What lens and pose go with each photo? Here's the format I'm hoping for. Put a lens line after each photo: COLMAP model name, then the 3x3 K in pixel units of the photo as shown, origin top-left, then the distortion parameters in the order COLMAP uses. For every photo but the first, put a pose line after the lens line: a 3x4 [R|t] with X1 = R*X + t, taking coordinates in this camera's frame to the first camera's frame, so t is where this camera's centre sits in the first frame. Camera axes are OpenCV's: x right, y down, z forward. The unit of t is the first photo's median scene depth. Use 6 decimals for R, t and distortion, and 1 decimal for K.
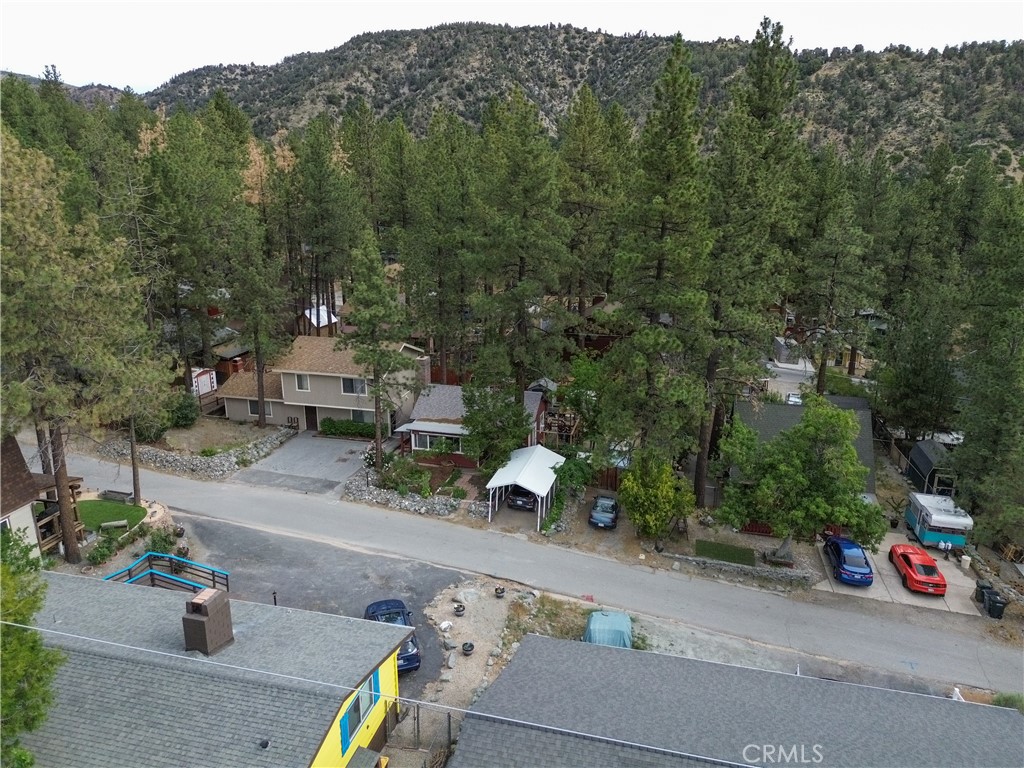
lens RADIAL K [[724.7, 0, 512.0], [0, 724.7, 384.0], [0, 0, 1]] dist [0.001722, -0.003420]
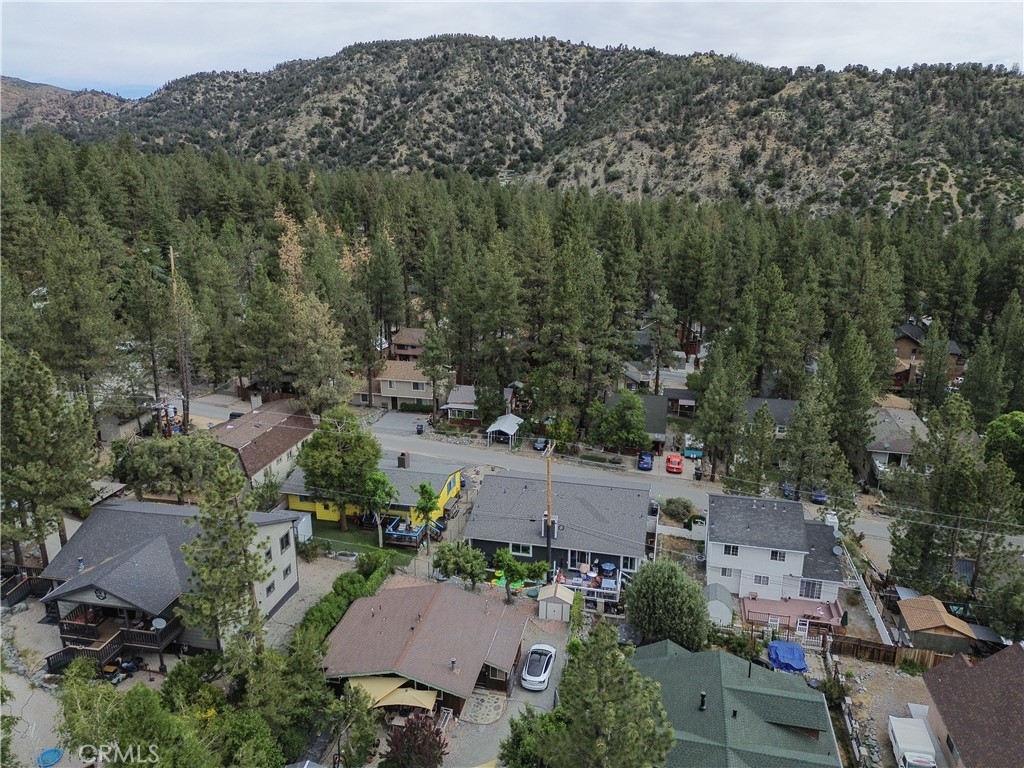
lens RADIAL K [[724.7, 0, 512.0], [0, 724.7, 384.0], [0, 0, 1]] dist [0.001722, -0.003420]
pose [[0.999864, -0.008249, 0.014286, 0.000811], [0.008205, 0.999961, 0.003195, -0.000618], [-0.014312, -0.003077, 0.999893, -0.081269]]
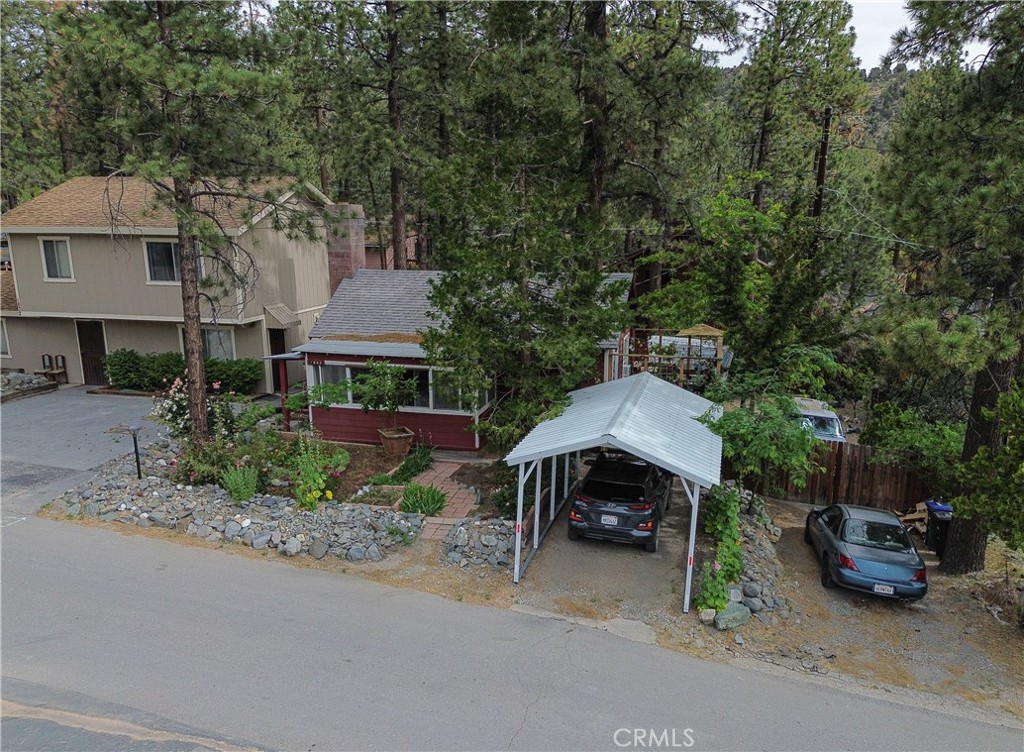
lens RADIAL K [[795.2, 0, 513.1], [0, 795.2, 424.6], [0, 0, 1]] dist [-0.005374, -0.002662]
pose [[0.999983, -0.005841, 0.000655, -0.002192], [0.005861, 0.999317, -0.036495, 0.009313], [-0.000442, 0.036498, 0.999334, 0.045301]]
